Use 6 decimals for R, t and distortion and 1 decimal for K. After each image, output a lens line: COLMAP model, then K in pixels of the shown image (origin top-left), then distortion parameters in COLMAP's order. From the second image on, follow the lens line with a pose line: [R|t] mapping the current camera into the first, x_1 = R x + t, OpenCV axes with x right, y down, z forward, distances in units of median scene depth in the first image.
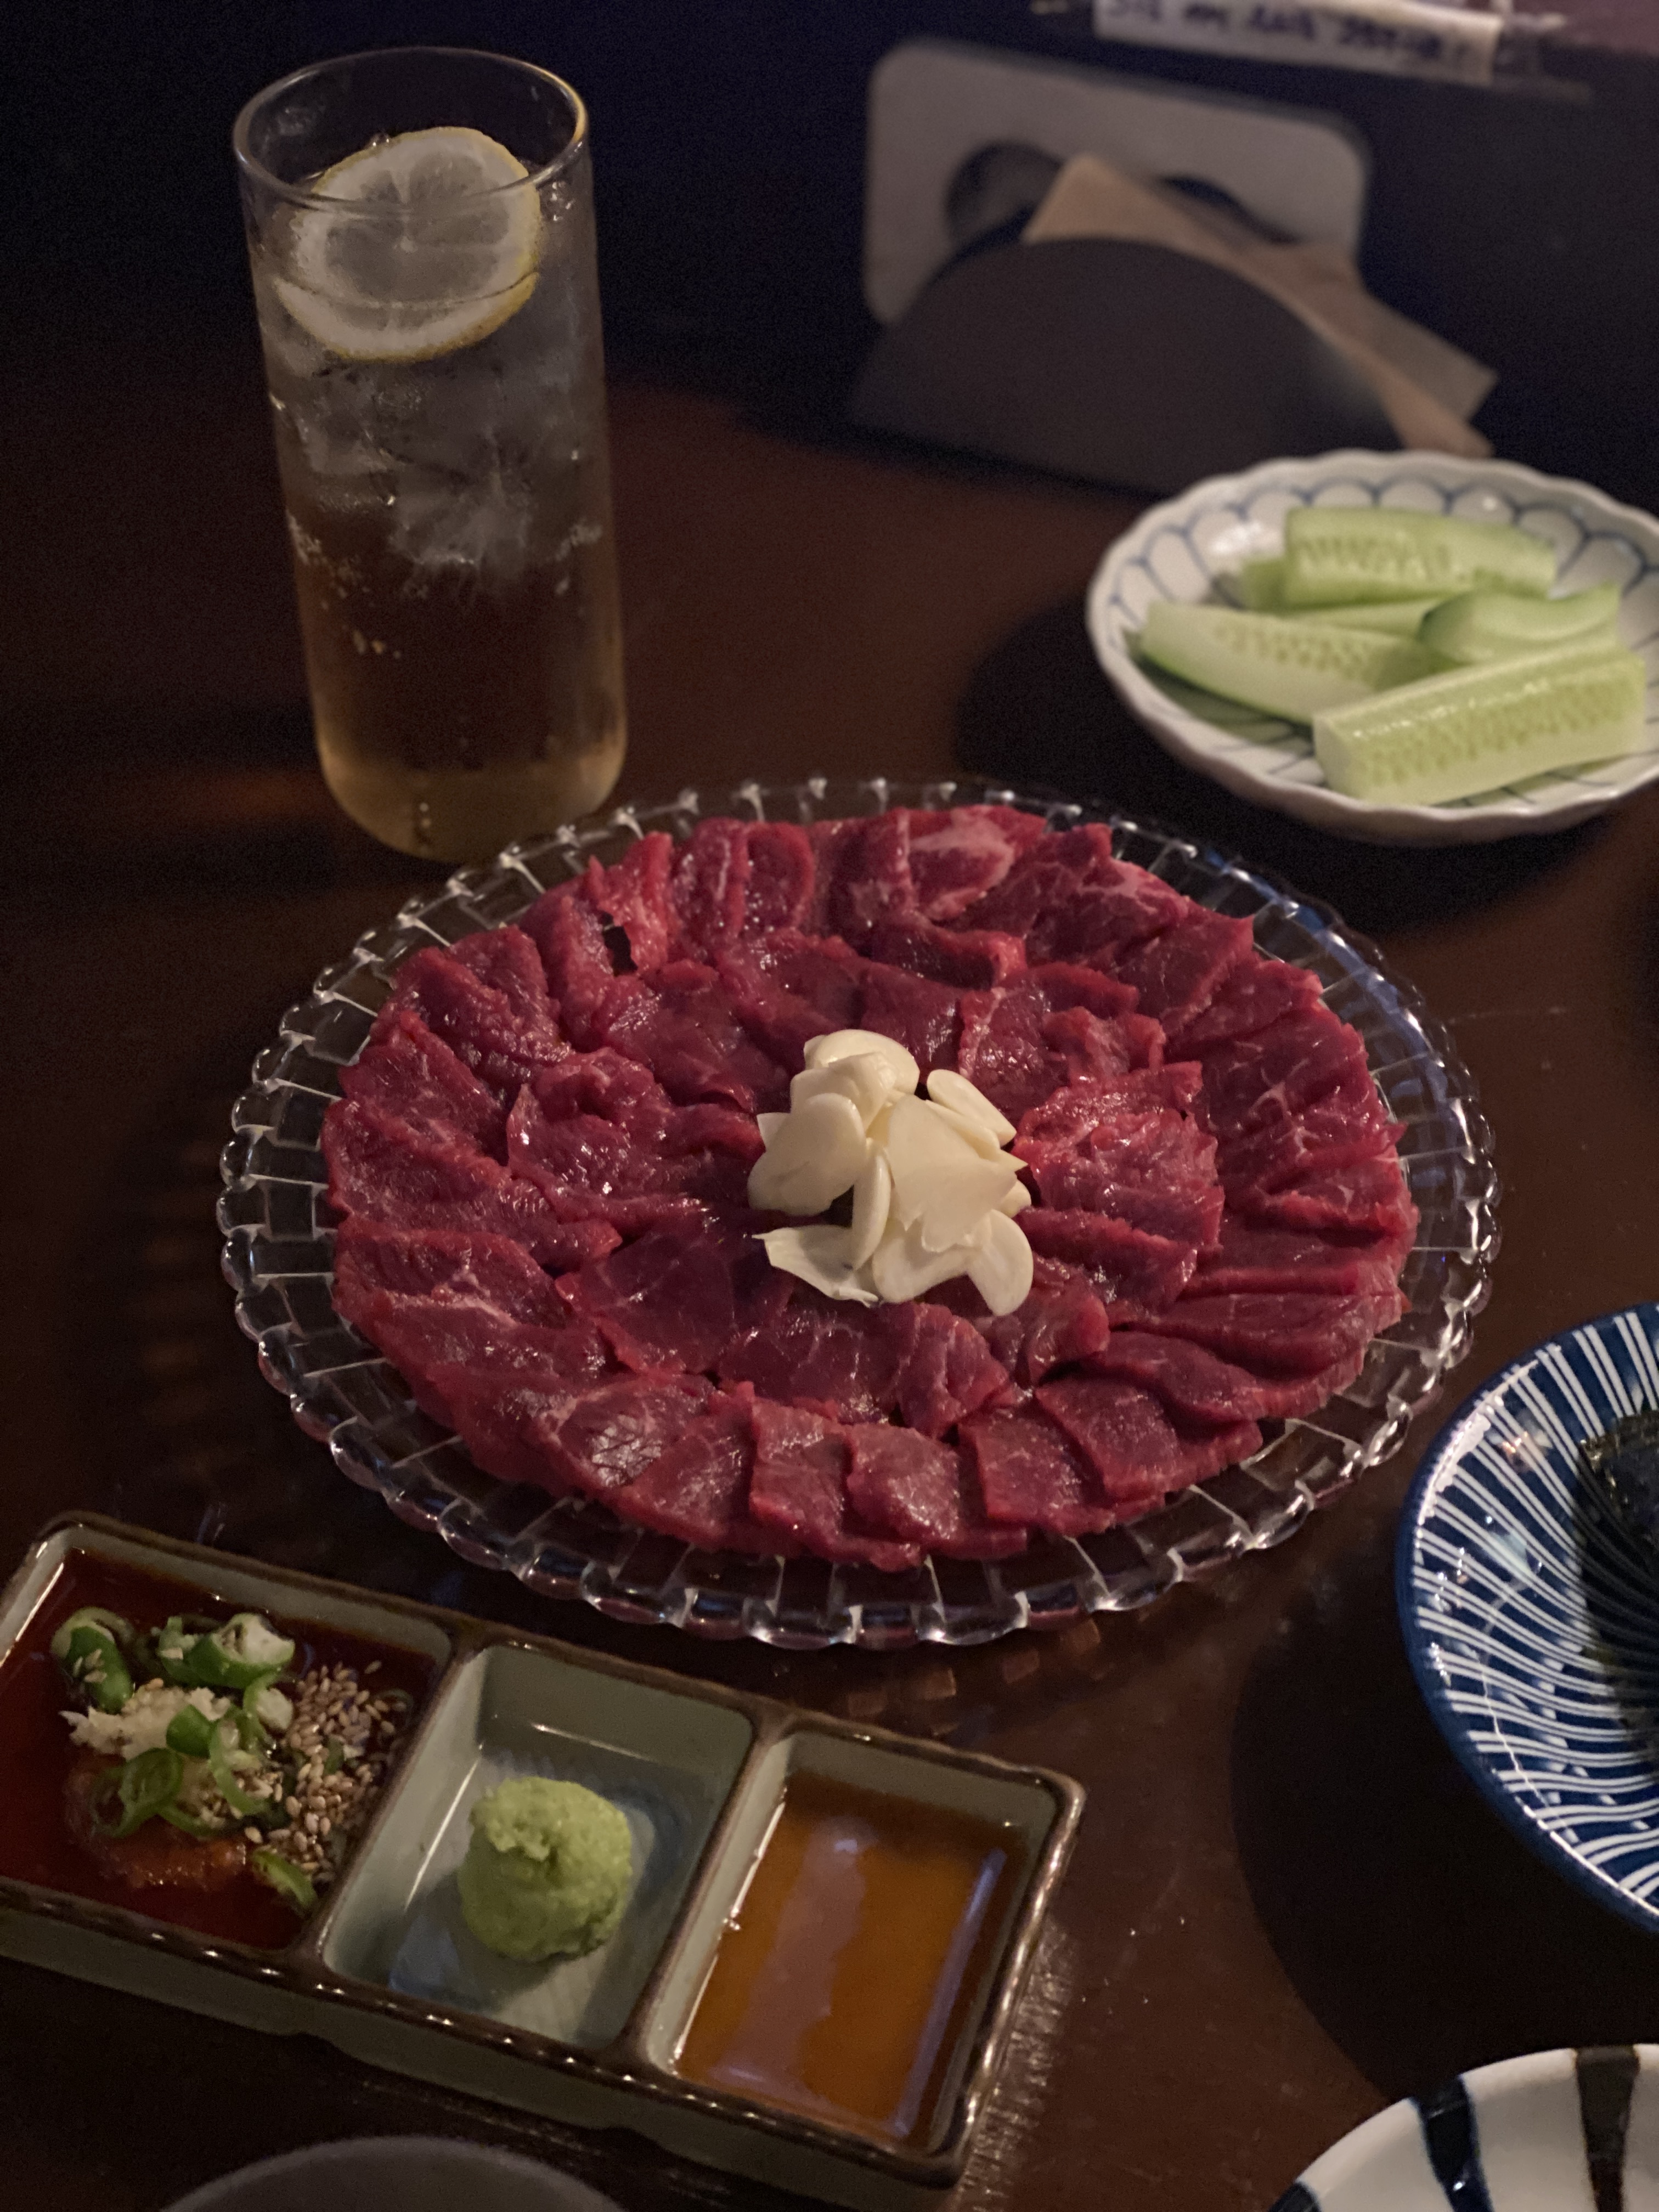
lens RADIAL K [[3323.2, 0, 819.9], [0, 3323.2, 1089.7], [0, 0, 1]] dist [0.084915, 0.000000]
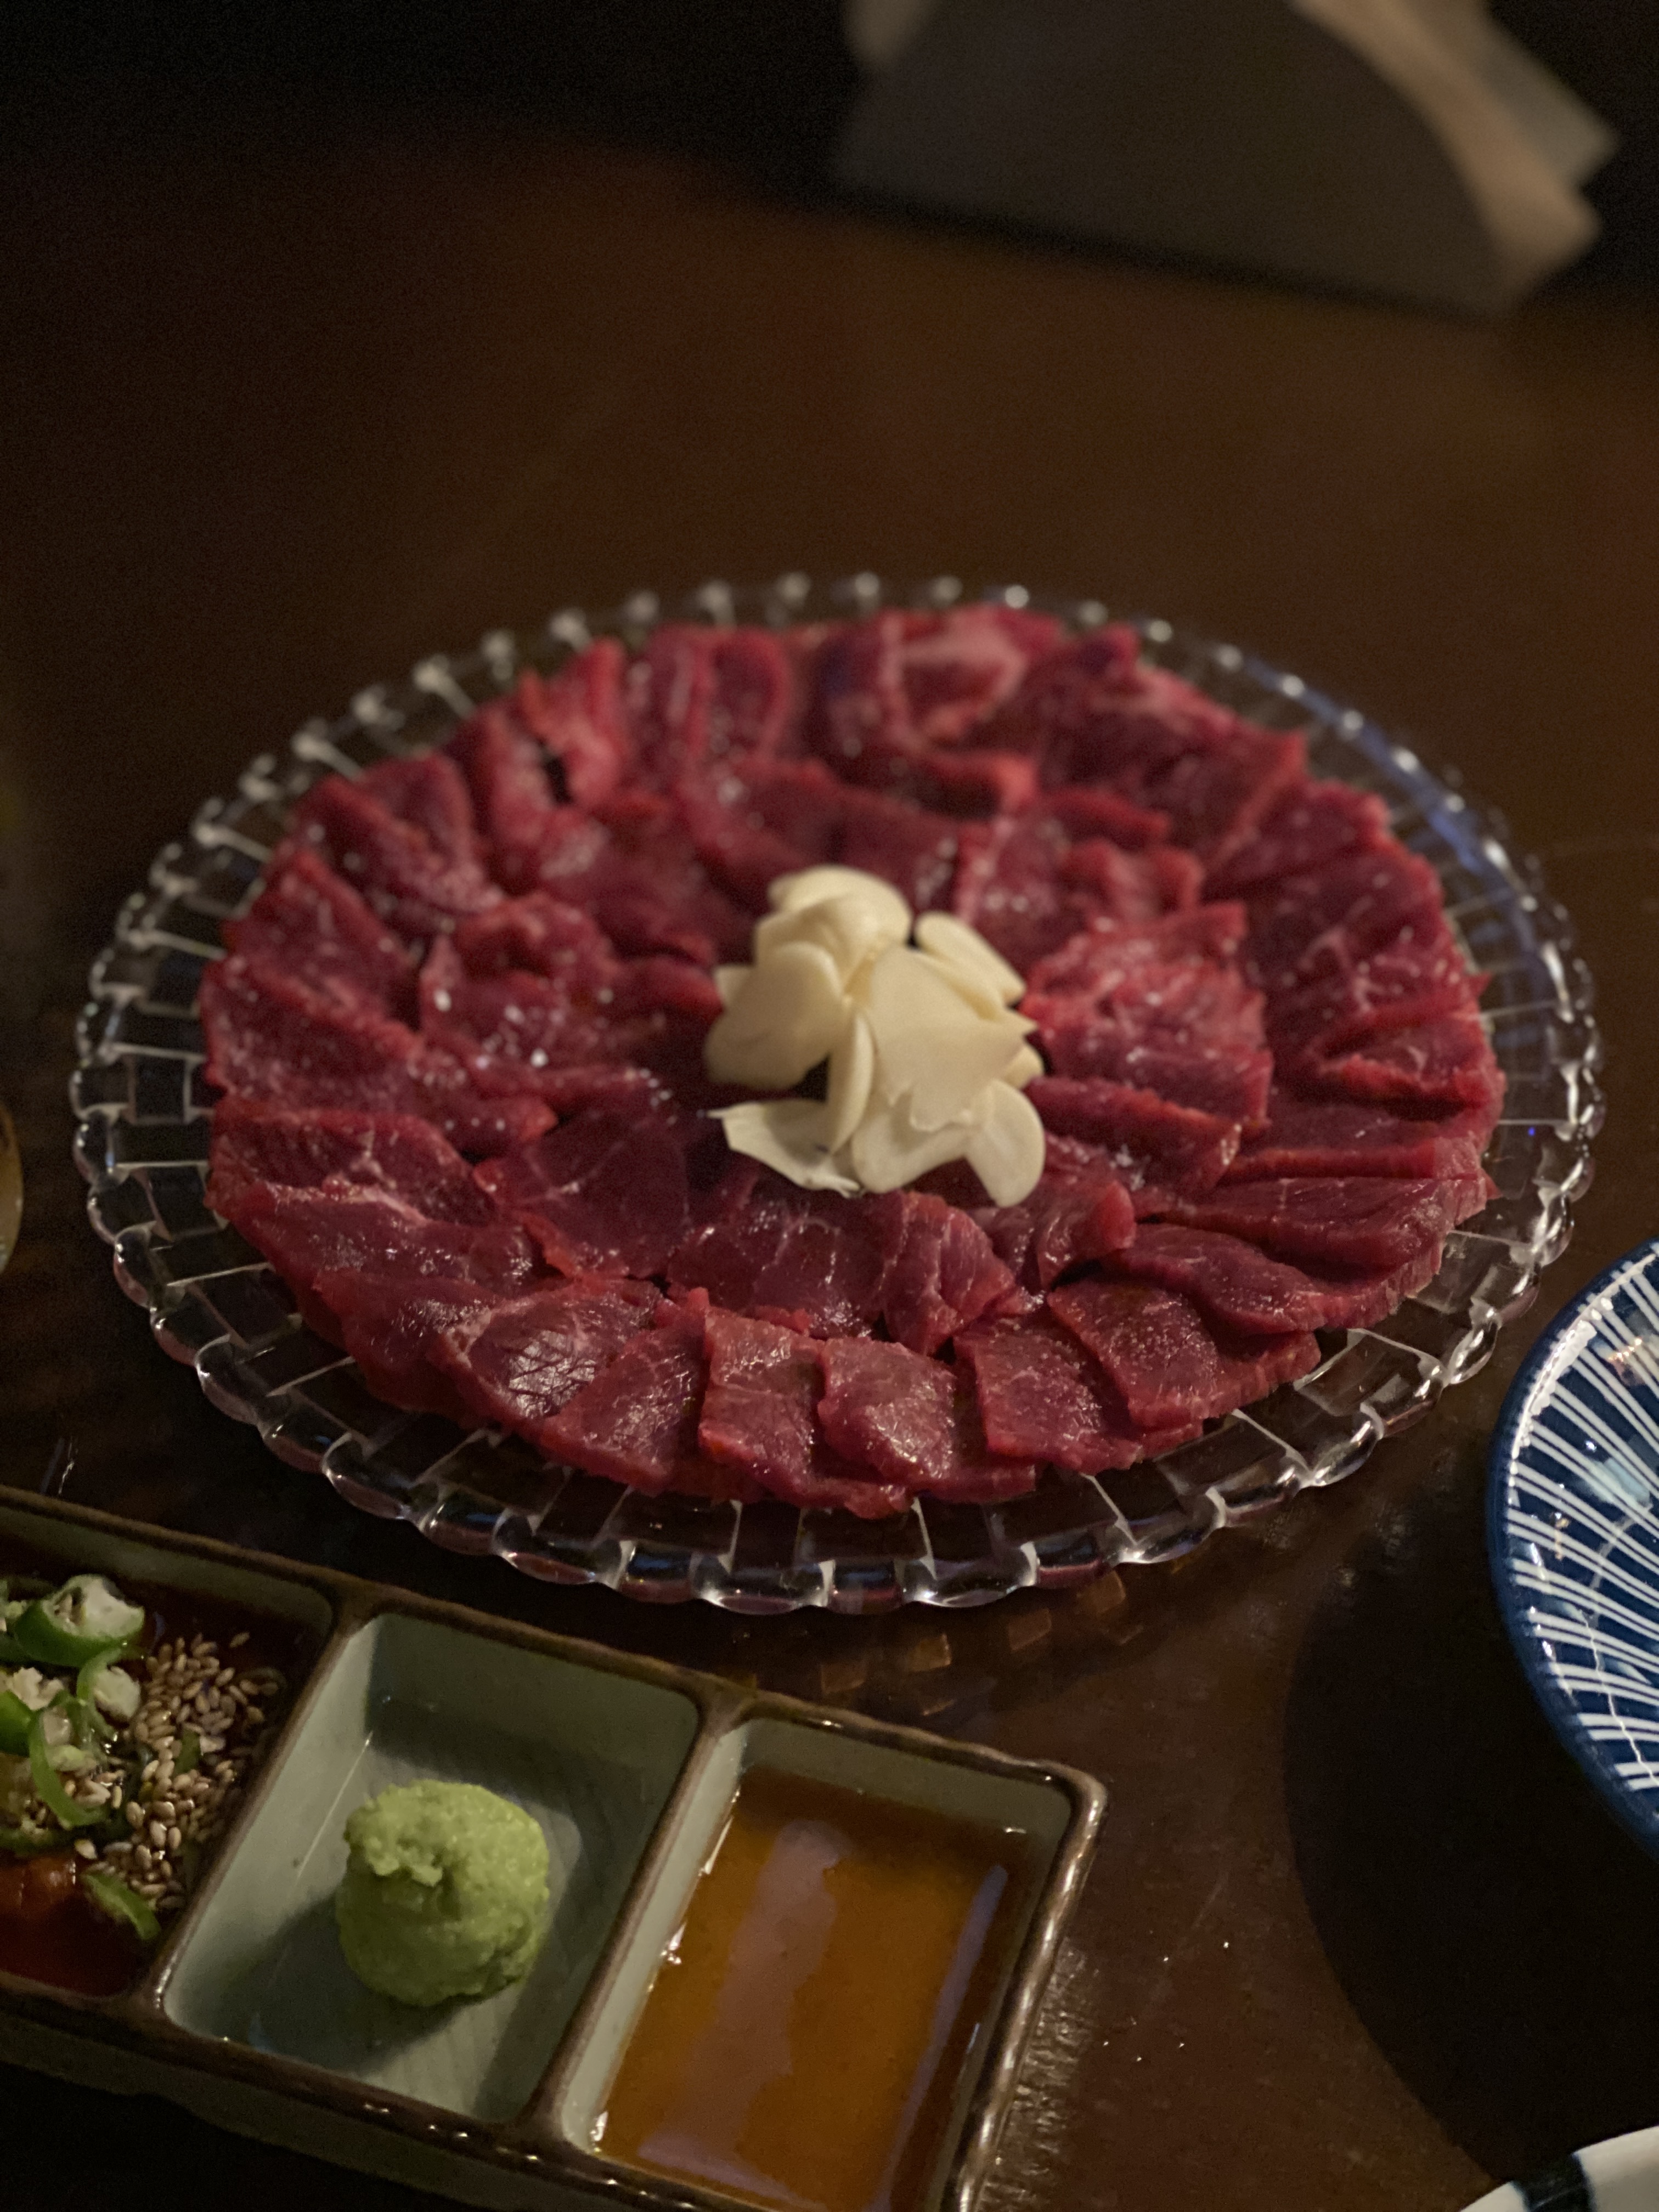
lens RADIAL K [[3323.2, 0, 835.2], [0, 3323.2, 1122.1], [0, 0, 1]] dist [0.084915, 0.000000]
pose [[0.999959, -0.007537, -0.005021, 0.016736], [0.007752, 0.998984, 0.044386, 0.009779], [0.004681, -0.044423, 0.999002, 0.173982]]
